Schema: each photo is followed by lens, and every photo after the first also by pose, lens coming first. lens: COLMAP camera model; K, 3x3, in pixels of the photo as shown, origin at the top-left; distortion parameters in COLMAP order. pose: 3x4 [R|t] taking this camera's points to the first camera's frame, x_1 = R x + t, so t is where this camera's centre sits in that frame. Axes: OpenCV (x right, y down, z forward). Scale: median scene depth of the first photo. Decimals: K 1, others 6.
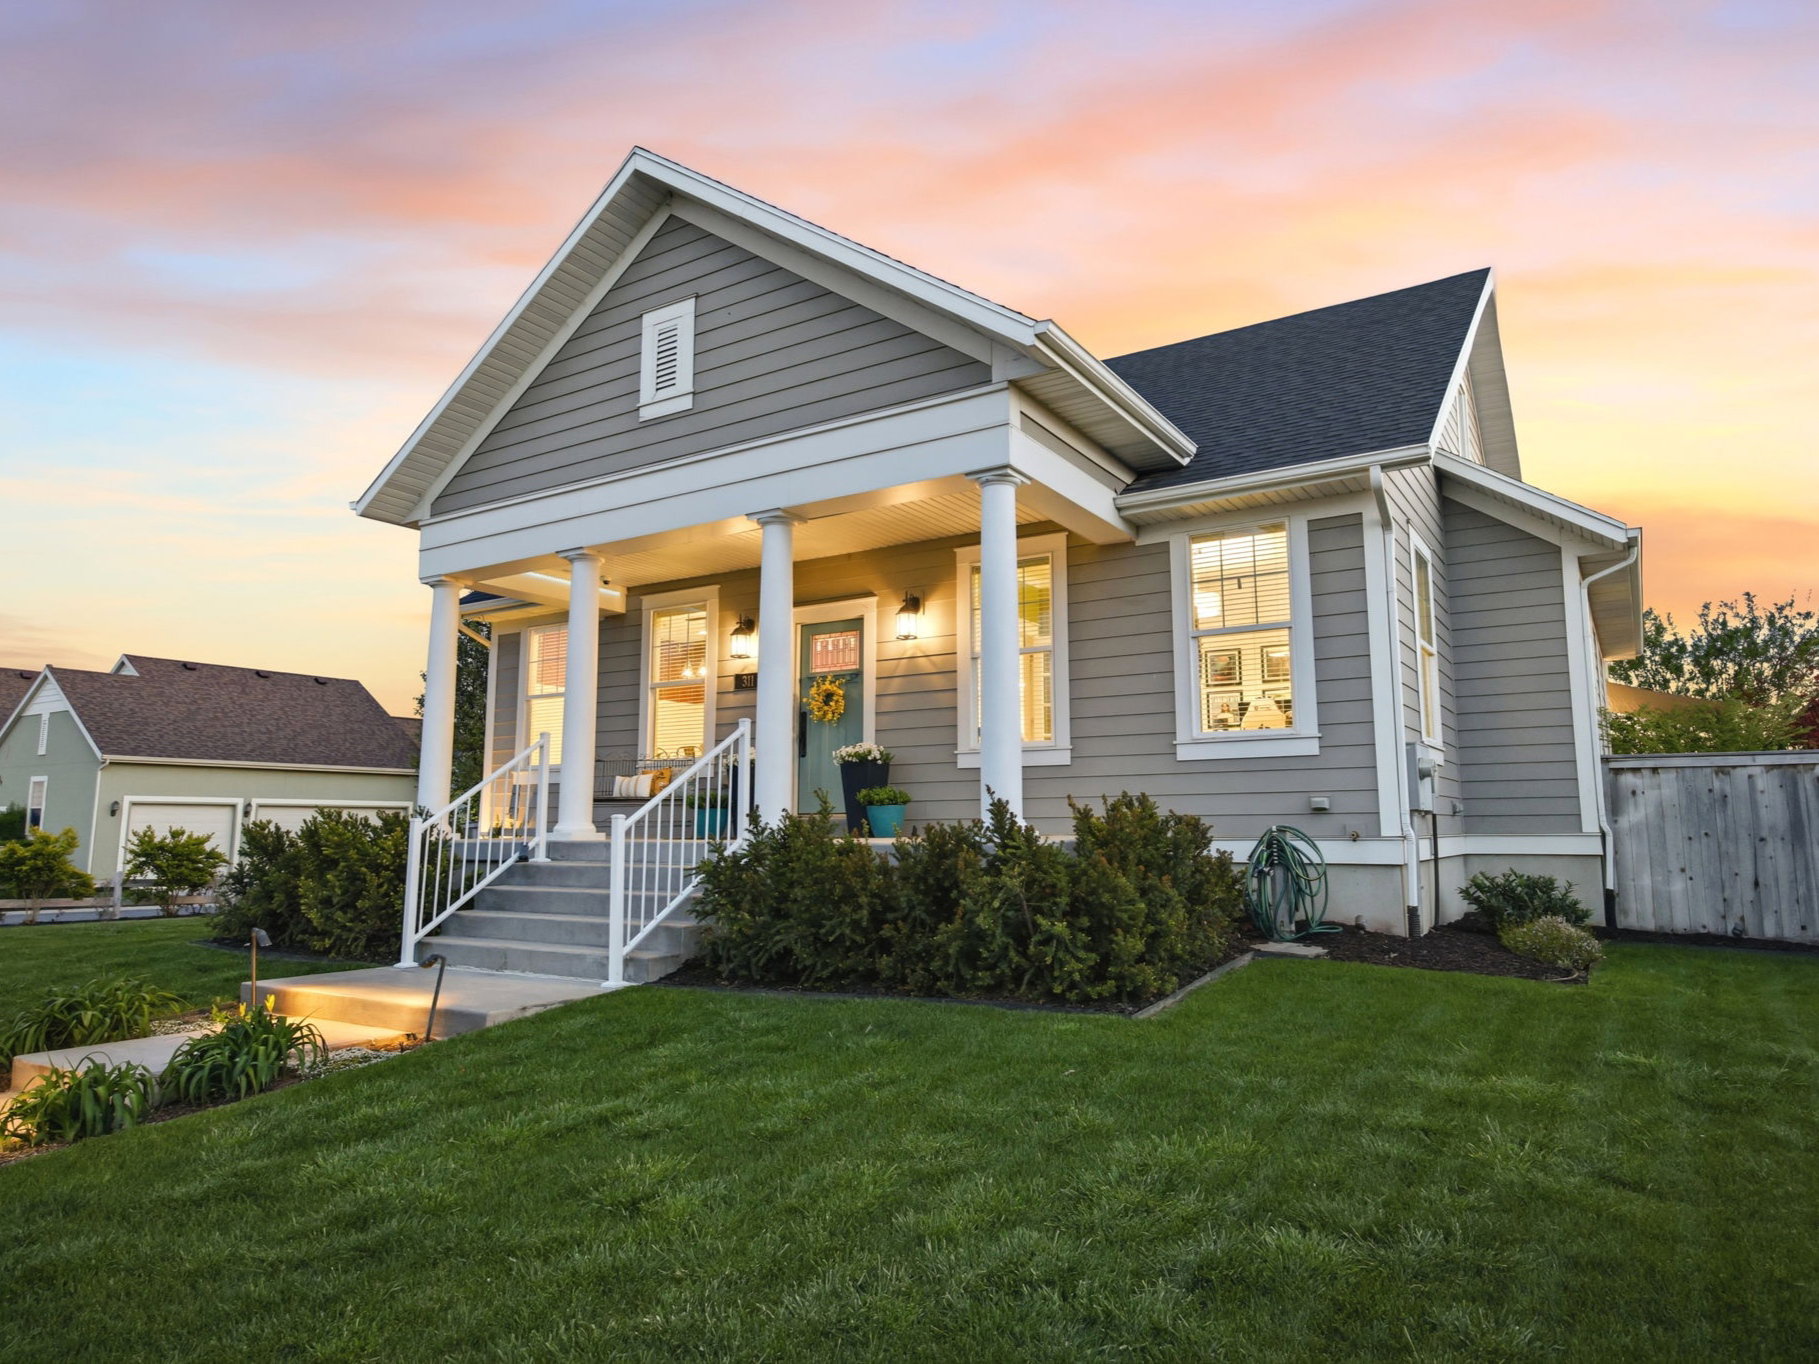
lens RADIAL K [[1147.4, 0, 917.3], [0, 1147.4, 674.3], [0, 0, 1]] dist [-0.000606, 0.000536]
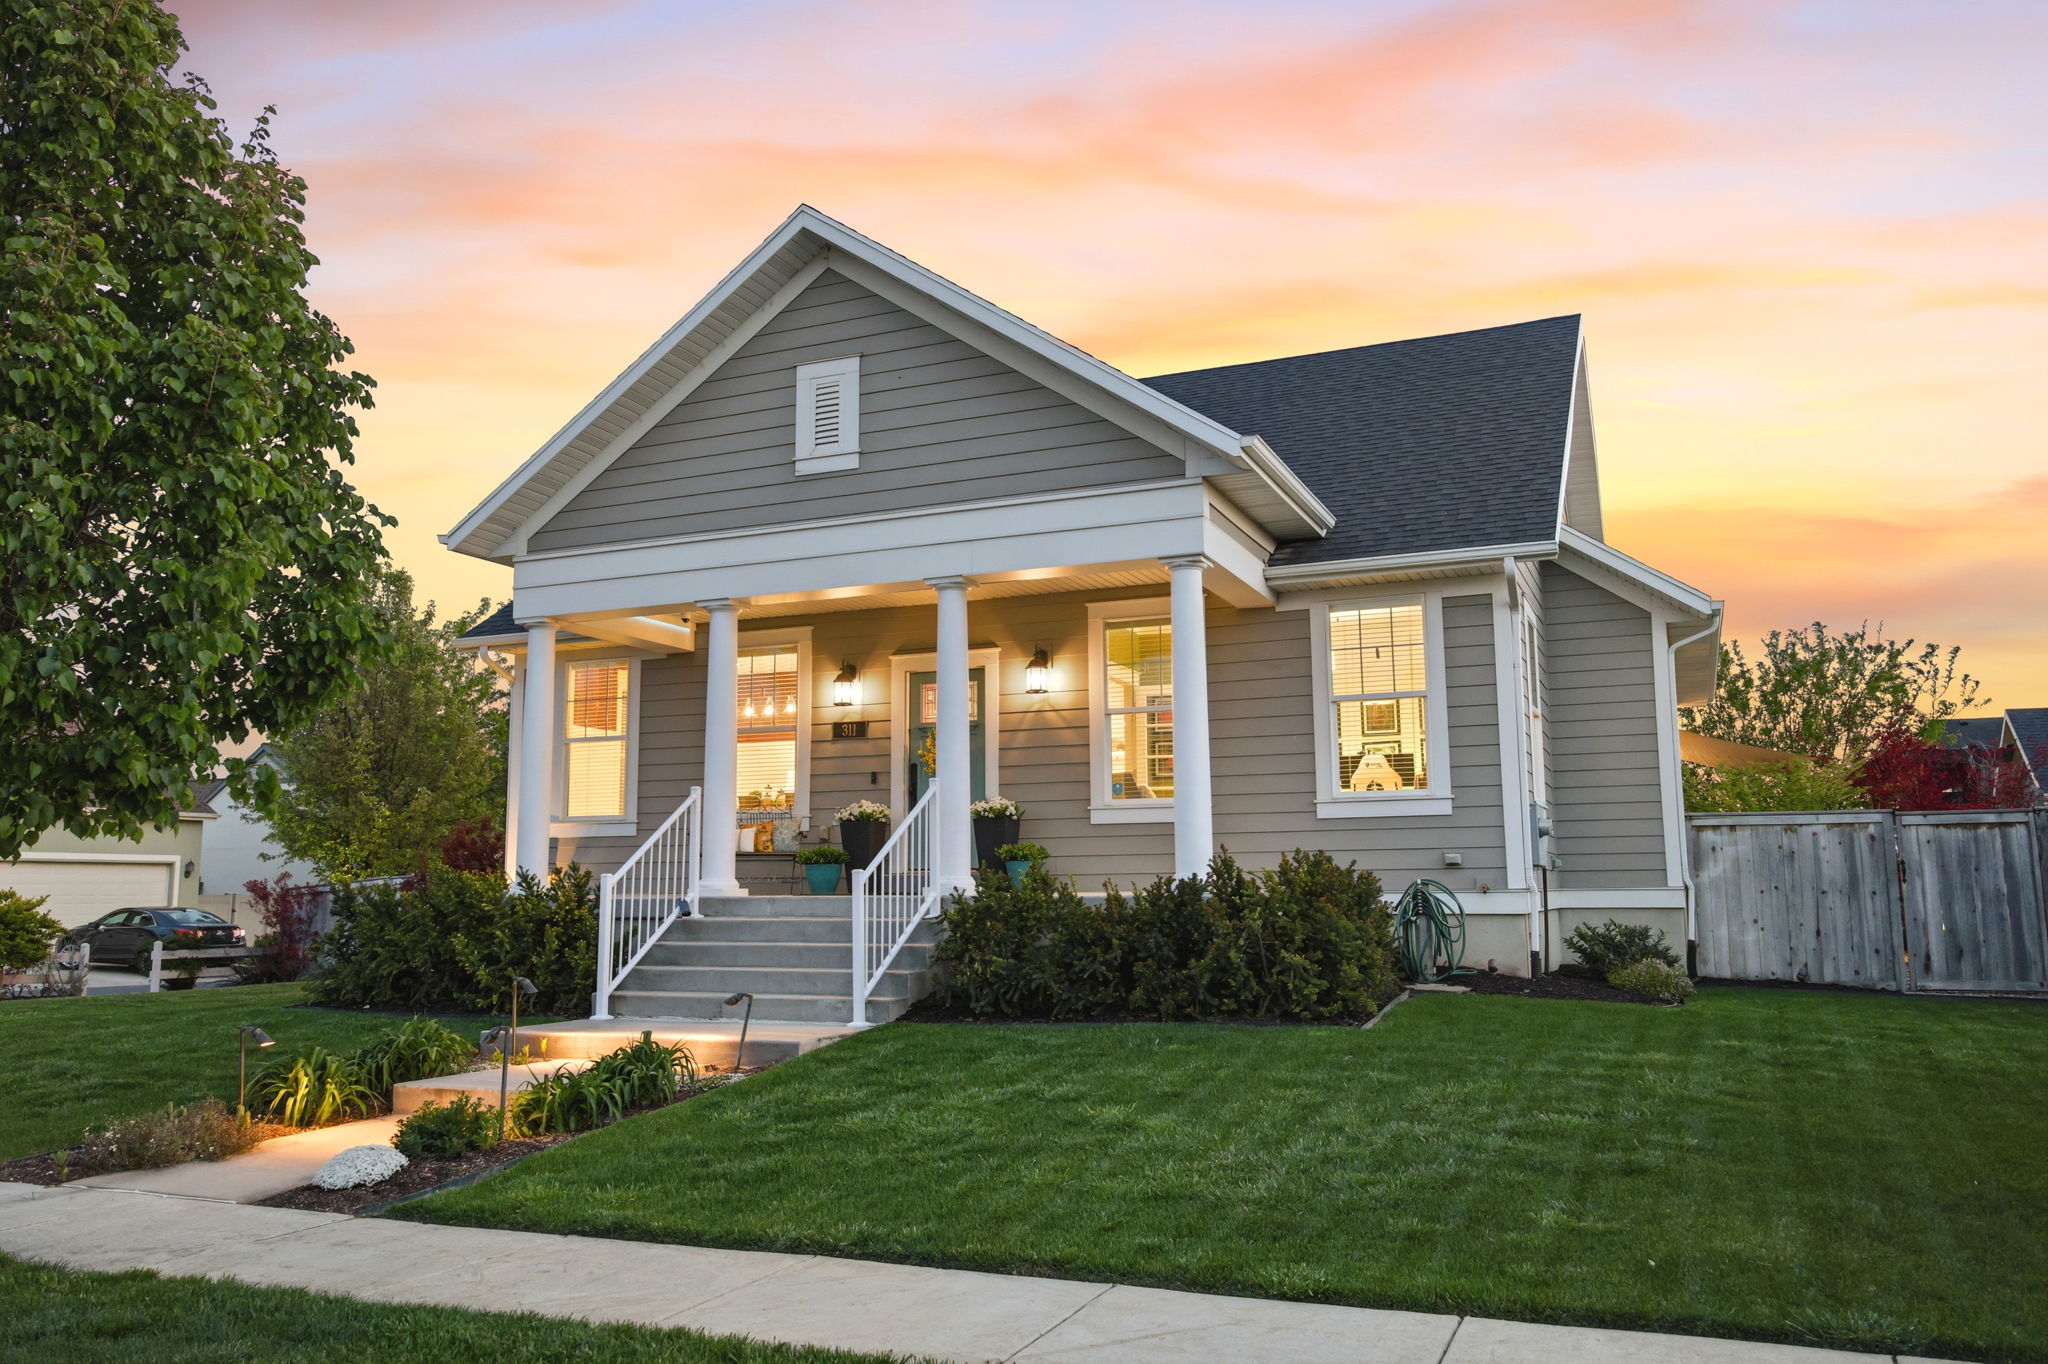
lens RADIAL K [[1496.7, 0, 1024.0], [0, 1496.7, 682.0], [0, 0, 1]] dist [-0.001091, -0.001783]
pose [[0.990263, 0.016494, 0.138228, -0.223983], [-0.015818, 0.999857, -0.005993, -0.036415], [-0.138307, 0.003749, 0.990382, -0.315406]]
